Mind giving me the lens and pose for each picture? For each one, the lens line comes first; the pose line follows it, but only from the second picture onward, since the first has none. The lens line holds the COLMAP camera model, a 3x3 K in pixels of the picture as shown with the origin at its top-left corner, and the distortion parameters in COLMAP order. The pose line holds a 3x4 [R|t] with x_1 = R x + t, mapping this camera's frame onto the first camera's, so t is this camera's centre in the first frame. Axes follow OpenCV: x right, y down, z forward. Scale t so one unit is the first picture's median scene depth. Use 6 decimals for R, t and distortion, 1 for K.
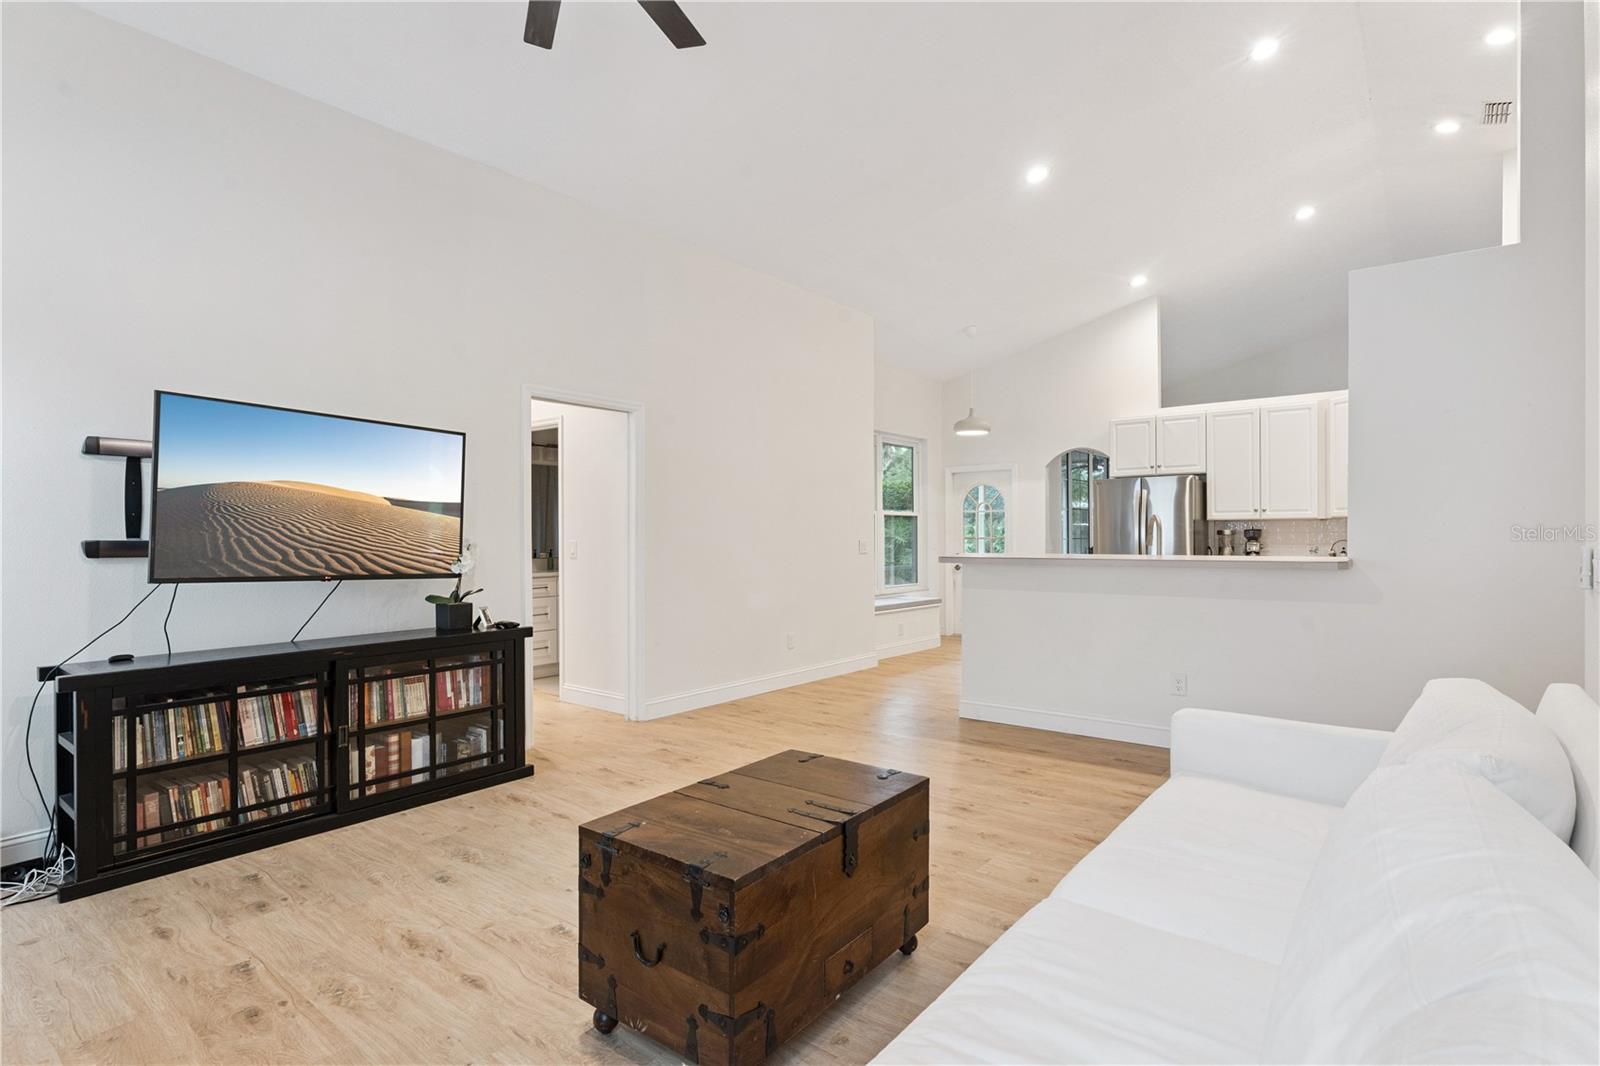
lens RADIAL K [[801.4, 0, 809.2], [0, 801.4, 539.7], [0, 0, 1]] dist [0.002118, -0.000795]
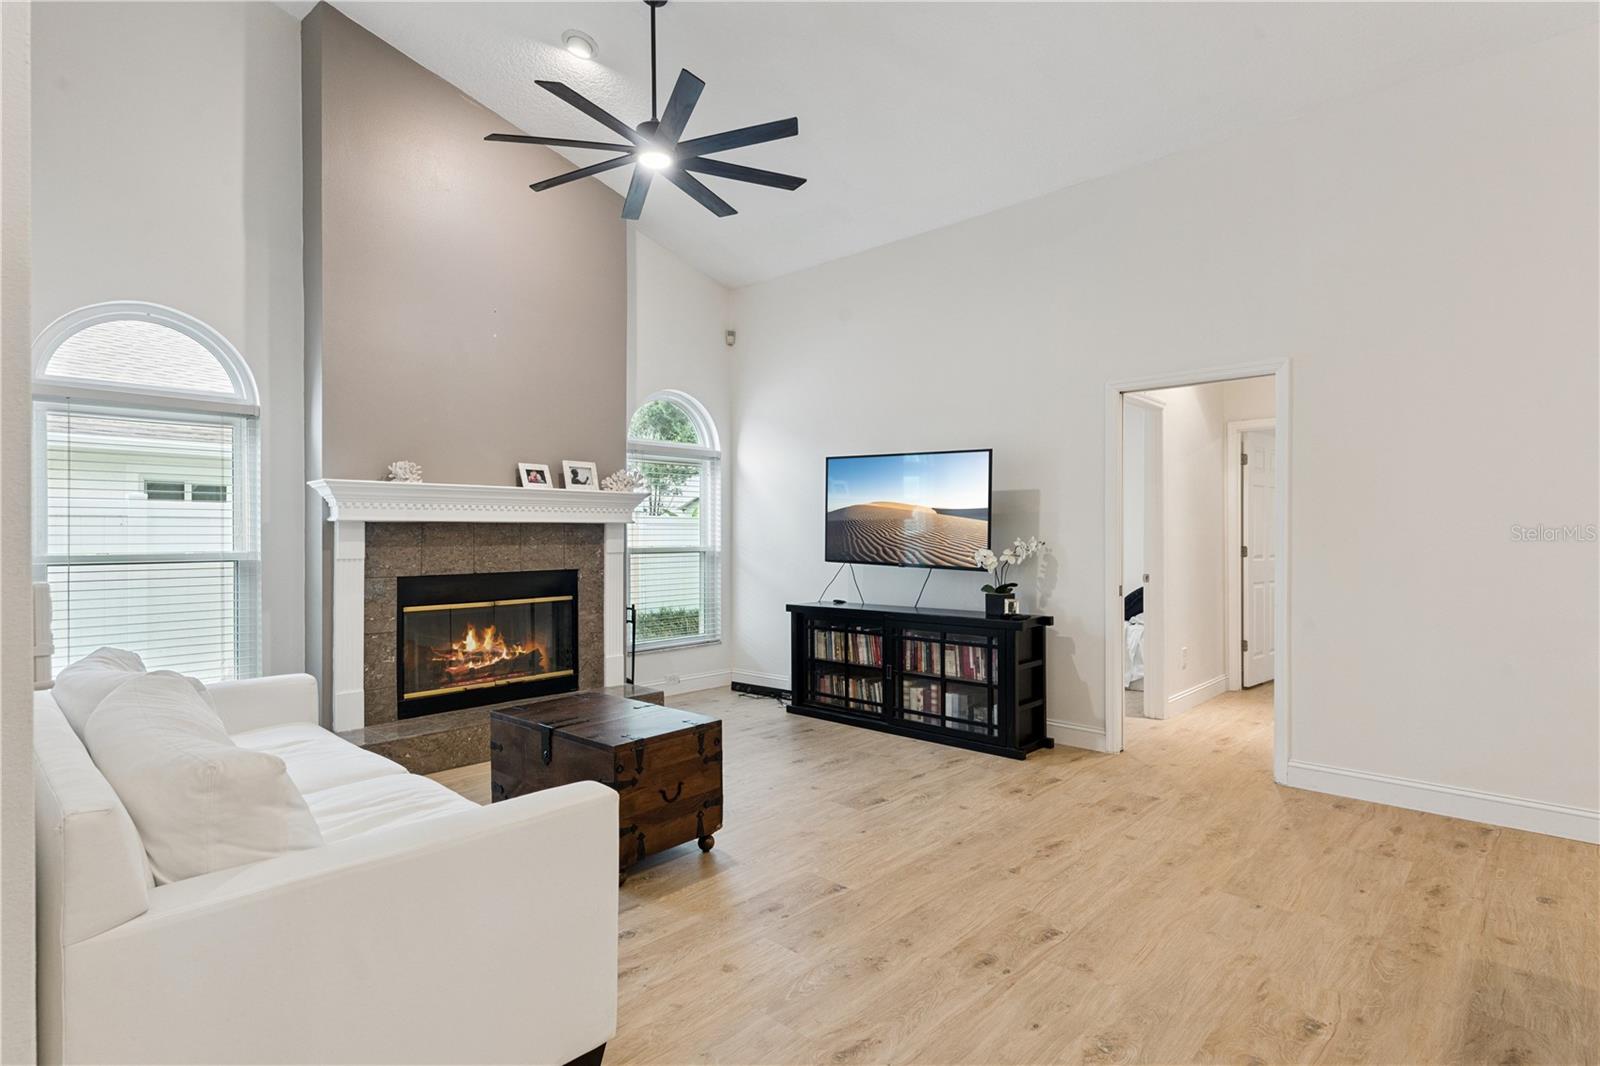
lens RADIAL K [[801.4, 0, 806.9], [0, 801.4, 537.1], [0, 0, 1]] dist [0.002118, -0.000795]
pose [[-0.079756, 0.004679, -0.996803, 0.829478], [-0.005777, 0.999970, 0.005156, -0.009326], [0.996798, 0.006170, -0.079726, 0.887440]]
